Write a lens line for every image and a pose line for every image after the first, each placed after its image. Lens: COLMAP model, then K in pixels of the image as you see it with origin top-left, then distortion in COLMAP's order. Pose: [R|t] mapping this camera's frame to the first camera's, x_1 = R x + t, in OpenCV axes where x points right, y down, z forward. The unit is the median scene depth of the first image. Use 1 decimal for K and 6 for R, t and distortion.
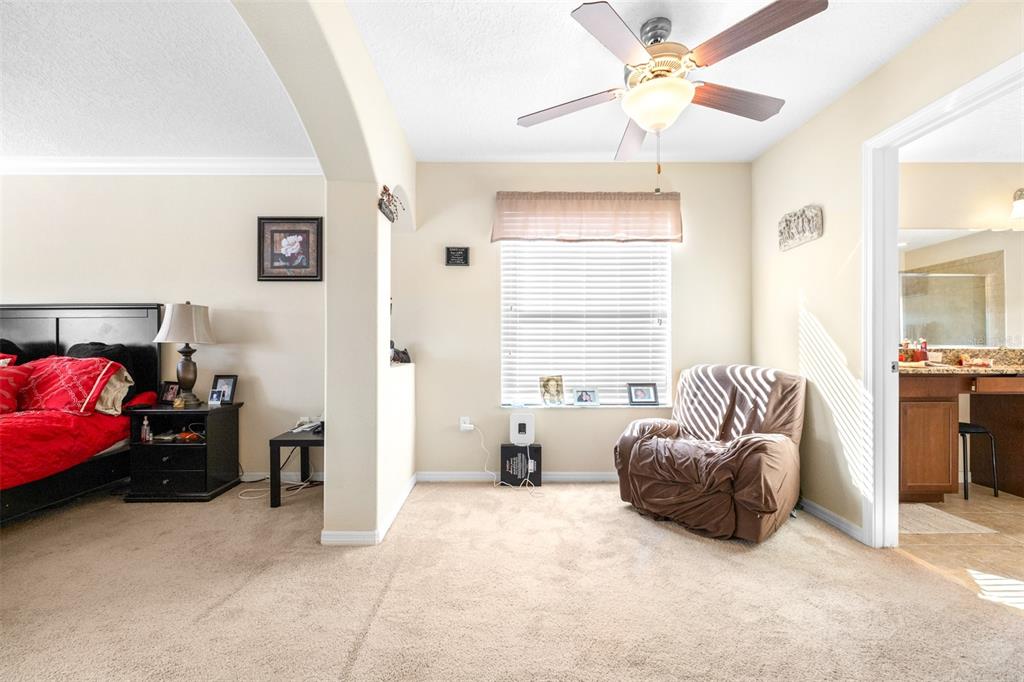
lens RADIAL K [[441.0, 0, 508.5], [0, 441.0, 349.0], [0, 0, 1]] dist [0.002317, -0.000987]
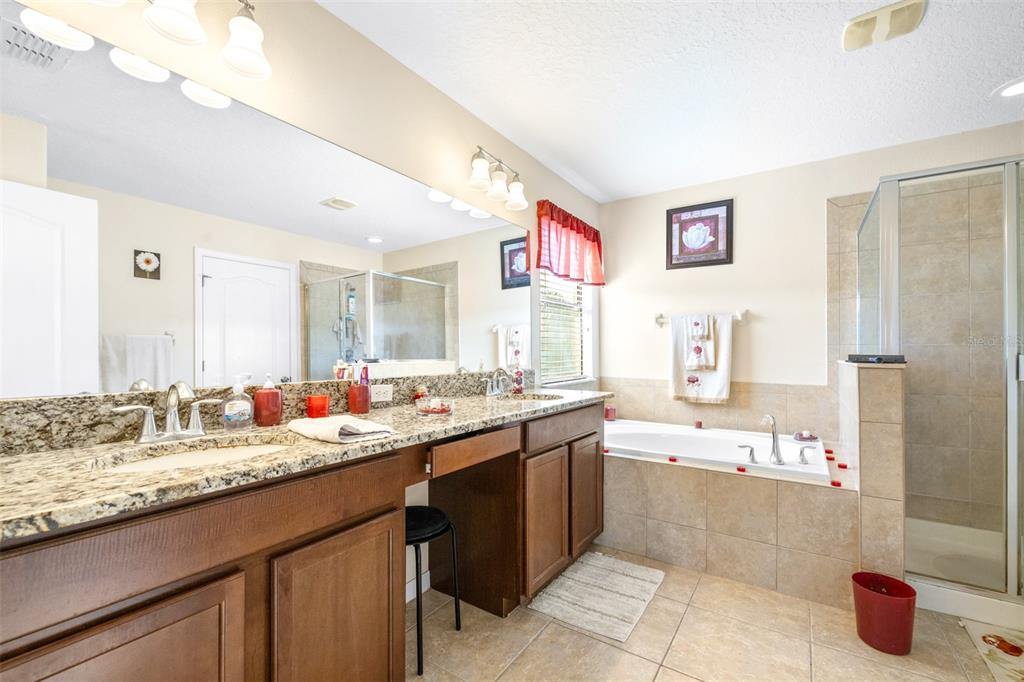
lens RADIAL K [[441.0, 0, 509.4], [0, 441.0, 347.8], [0, 0, 1]] dist [0.002317, -0.000987]
pose [[0.566189, 0.009366, 0.824222, 0.636571], [0.003644, 0.999897, -0.013866, -0.032359], [-0.824267, 0.010854, 0.566097, 0.589688]]
